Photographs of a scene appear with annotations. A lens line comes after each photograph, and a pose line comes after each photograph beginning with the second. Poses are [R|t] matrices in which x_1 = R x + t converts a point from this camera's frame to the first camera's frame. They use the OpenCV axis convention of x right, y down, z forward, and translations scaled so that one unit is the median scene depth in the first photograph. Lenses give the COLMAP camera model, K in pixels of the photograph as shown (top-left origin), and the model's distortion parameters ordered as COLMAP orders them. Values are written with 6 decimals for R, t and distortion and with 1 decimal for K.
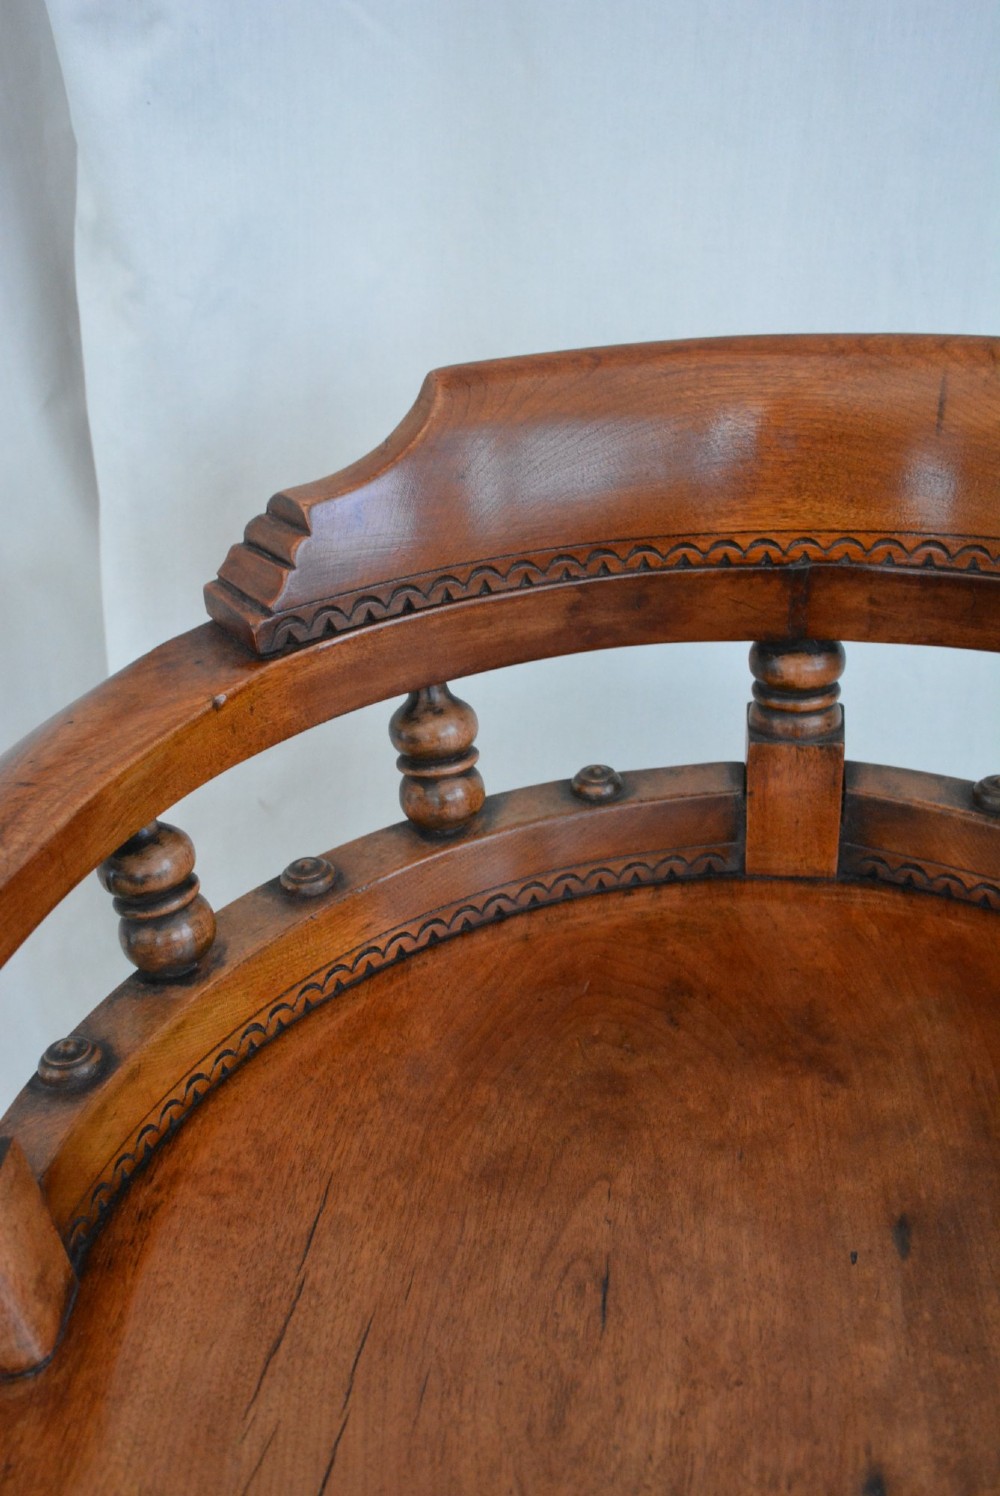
lens RADIAL K [[2027.0, 0, 495.6], [0, 2027.0, 744.6], [0, 0, 1]] dist [0.079156, 0.160448]
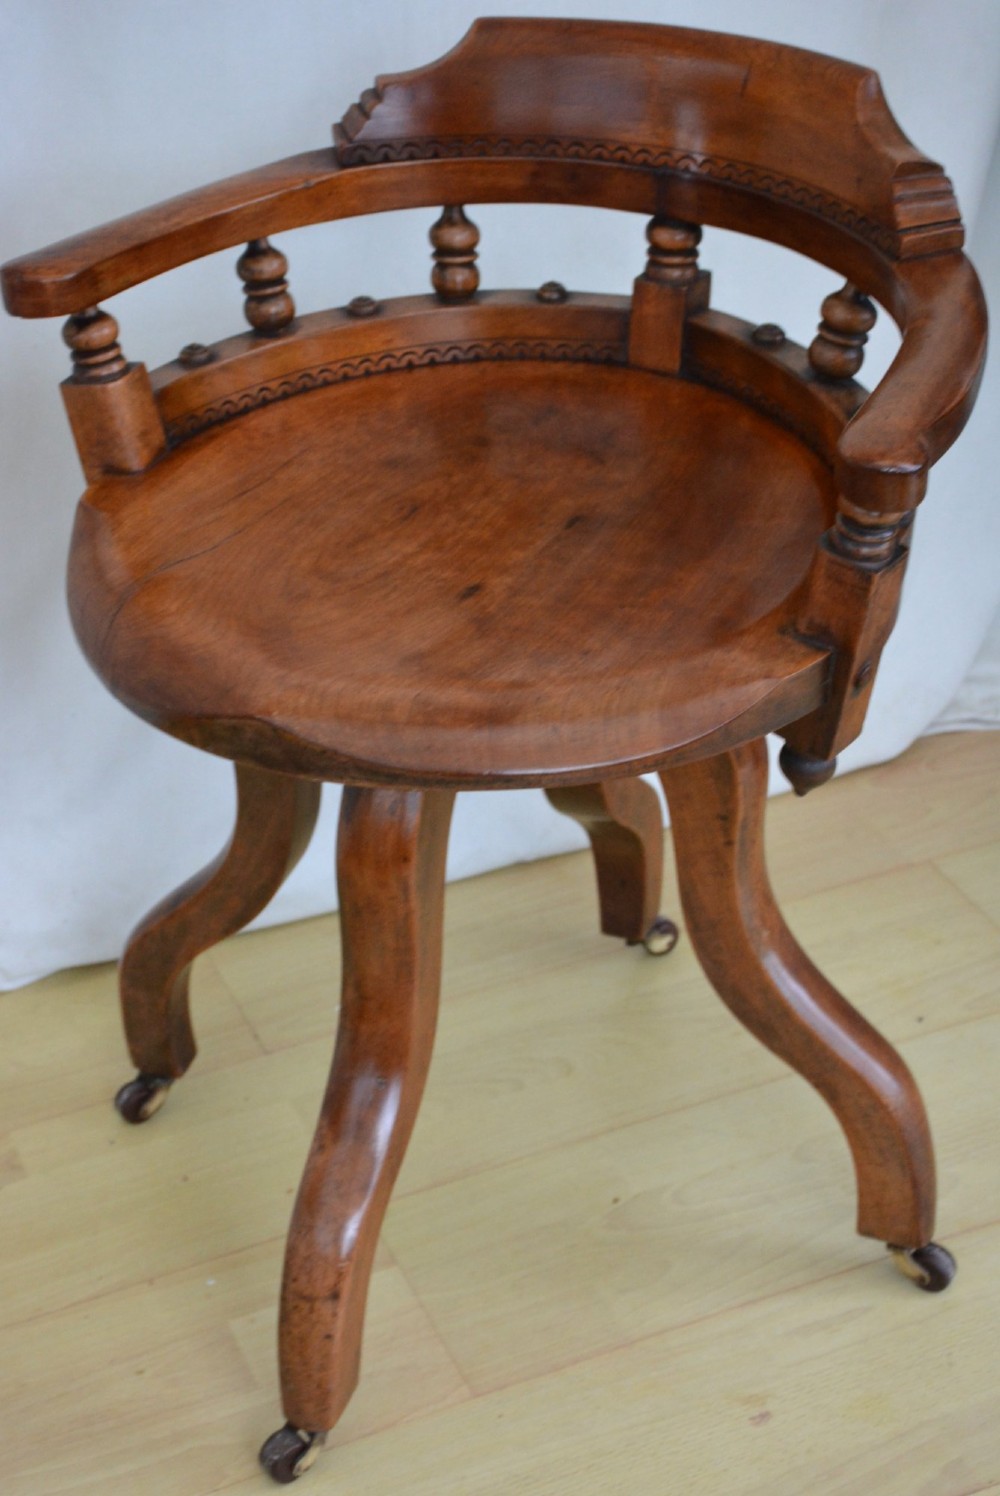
lens RADIAL K [[2852.5, 0, 503.2], [0, 2852.5, 772.0], [0, 0, 1]] dist [0.236694, 0.471809]
pose [[0.928092, 0.218736, -0.301331, 0.879341], [-0.198838, 0.975359, 0.095596, 0.202108], [0.314816, -0.028806, 0.948715, -1.363759]]
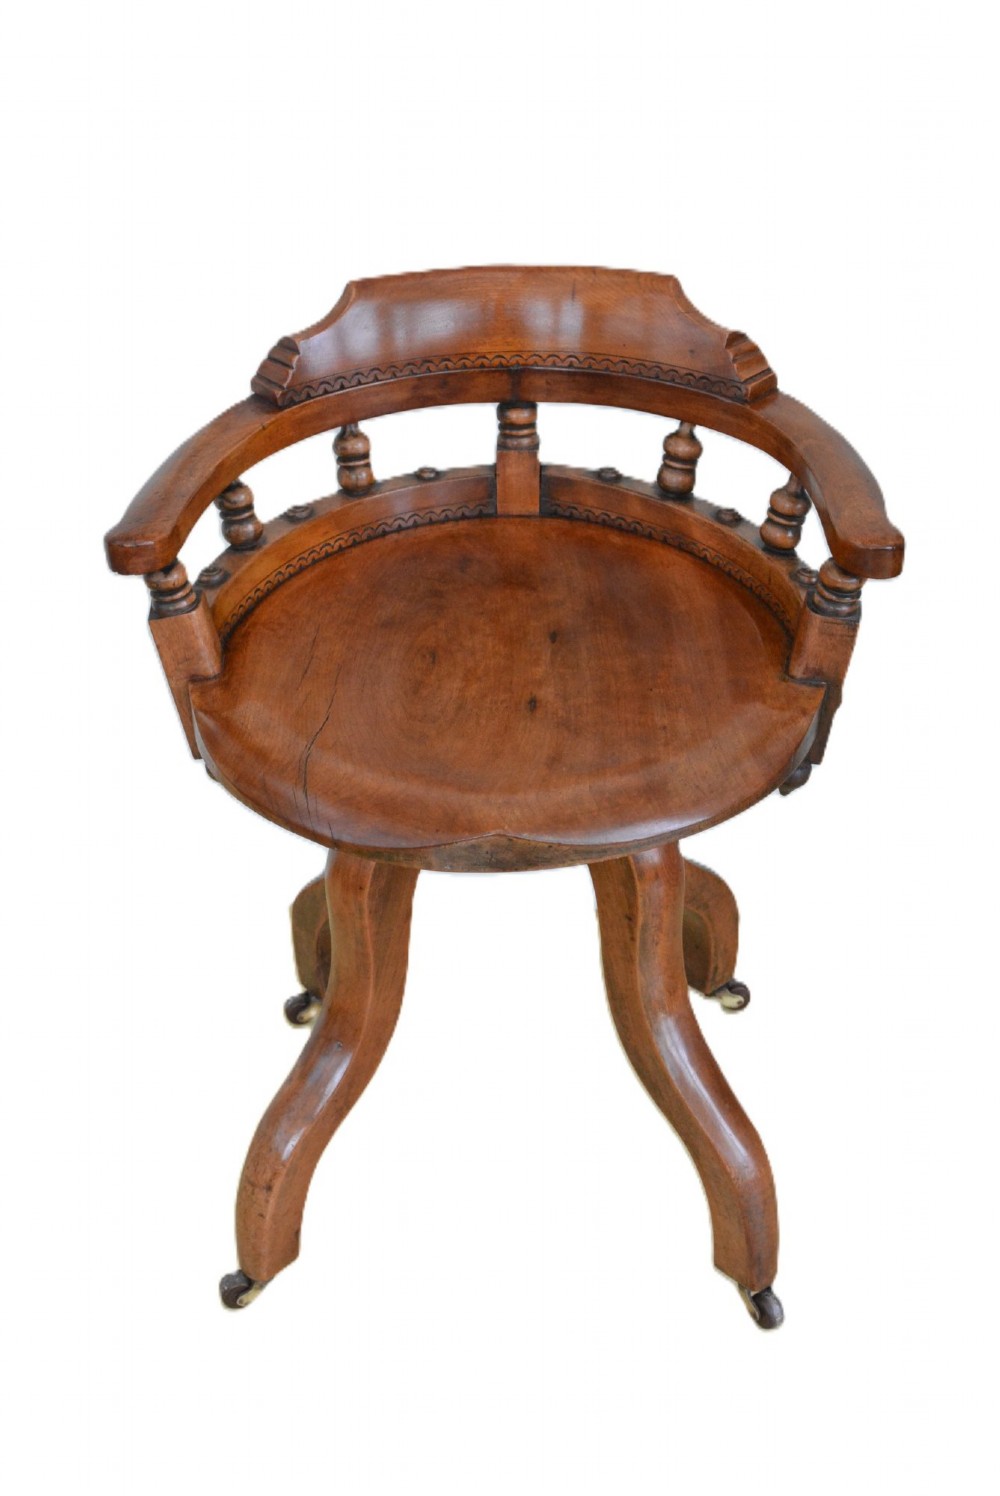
lens RADIAL K [[2293.2, 0, 500.0], [0, 2293.2, 748.0], [0, 0, 1]] dist [0.136933, 0.104828]
pose [[0.996921, -0.022975, 0.074977, -0.069010], [0.019401, 0.998657, 0.048048, 0.213997], [-0.075980, -0.046446, 0.996027, -1.585950]]
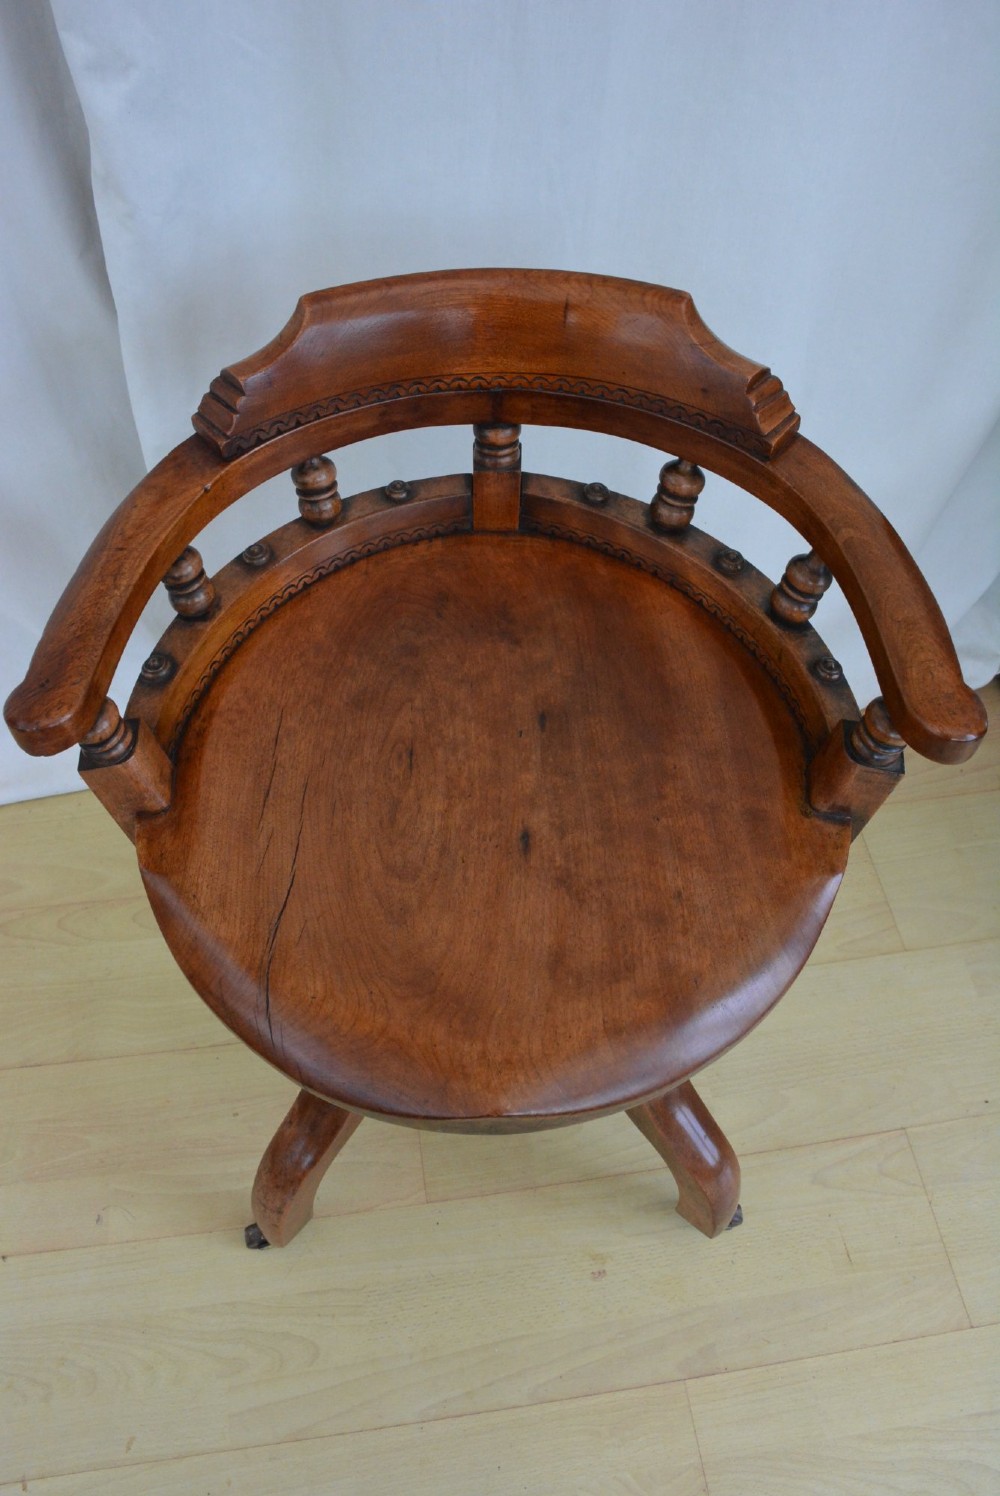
lens RADIAL K [[1213.1, 0, 500.0], [0, 1213.1, 748.0], [0, 0, 1]] dist [-0.131502, 0.003212]
pose [[0.991696, -0.062331, 0.112491, 0.000884], [0.012330, 0.916753, 0.399264, -0.238284], [-0.128013, -0.394562, 0.909909, -0.195710]]
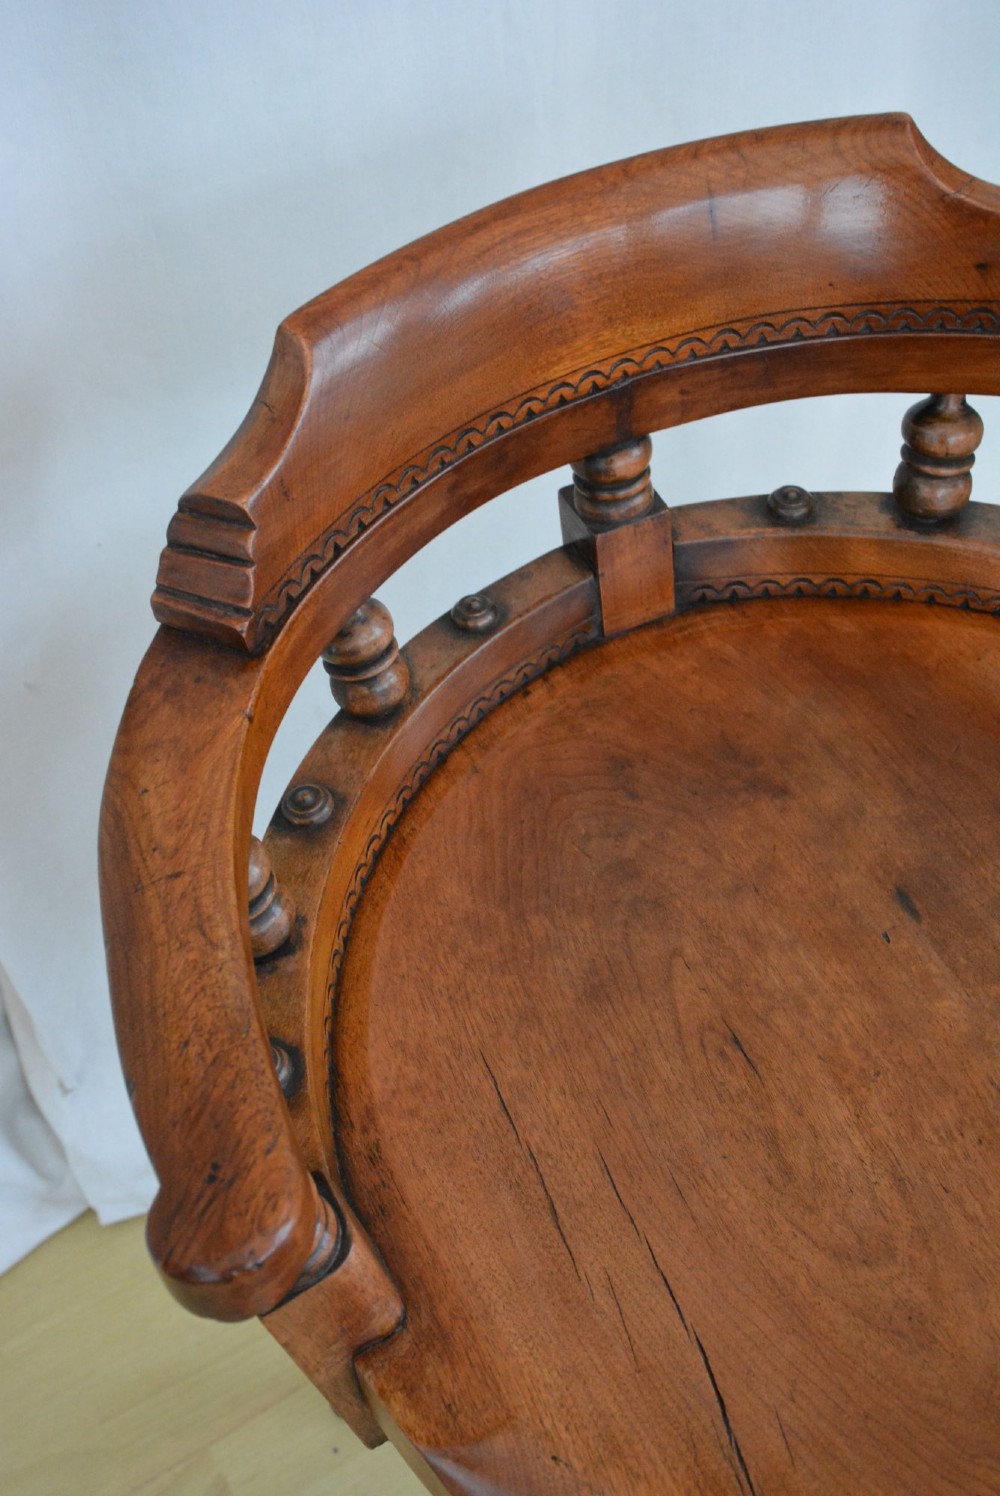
lens RADIAL K [[2027.0, 0, 495.6], [0, 2027.0, 744.6], [0, 0, 1]] dist [0.079156, 0.160448]
pose [[0.868365, -0.382613, 0.315516, -0.344560], [0.276820, 0.901837, 0.331753, -0.304869], [-0.411477, -0.200741, 0.889039, -0.000670]]
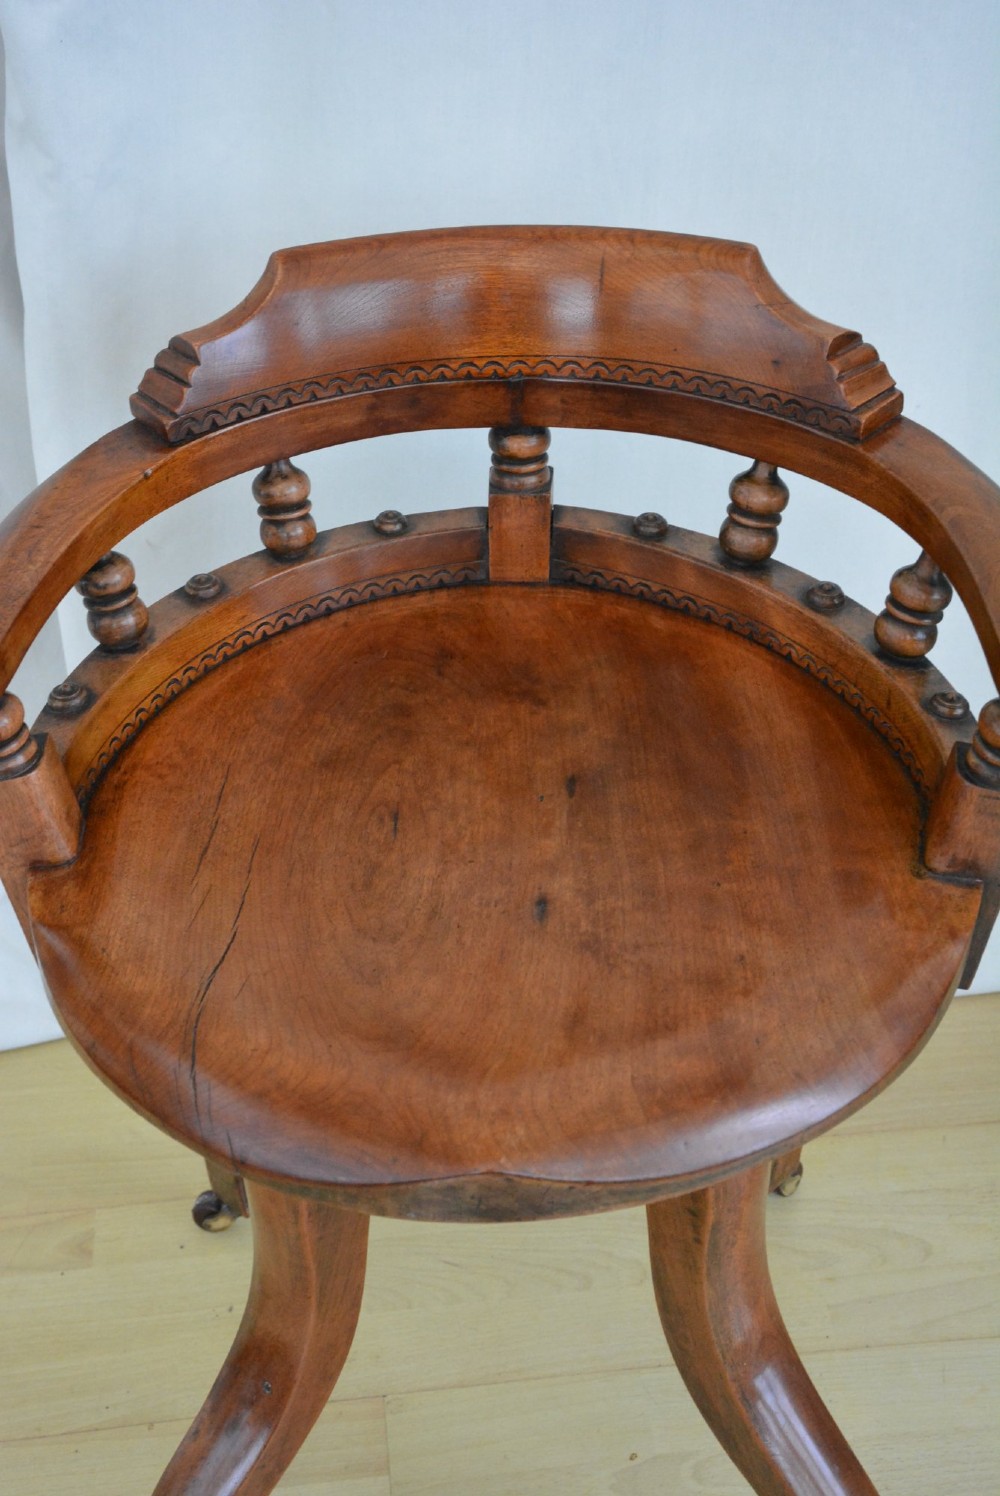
lens RADIAL K [[2293.2, 0, 500.0], [0, 2293.2, 748.0], [0, 0, 1]] dist [0.136933, 0.104828]
pose [[0.996654, -0.025144, 0.077772, -0.006558], [0.016194, 0.993391, 0.113634, -0.007993], [-0.080115, -0.111995, 0.990474, -0.785858]]
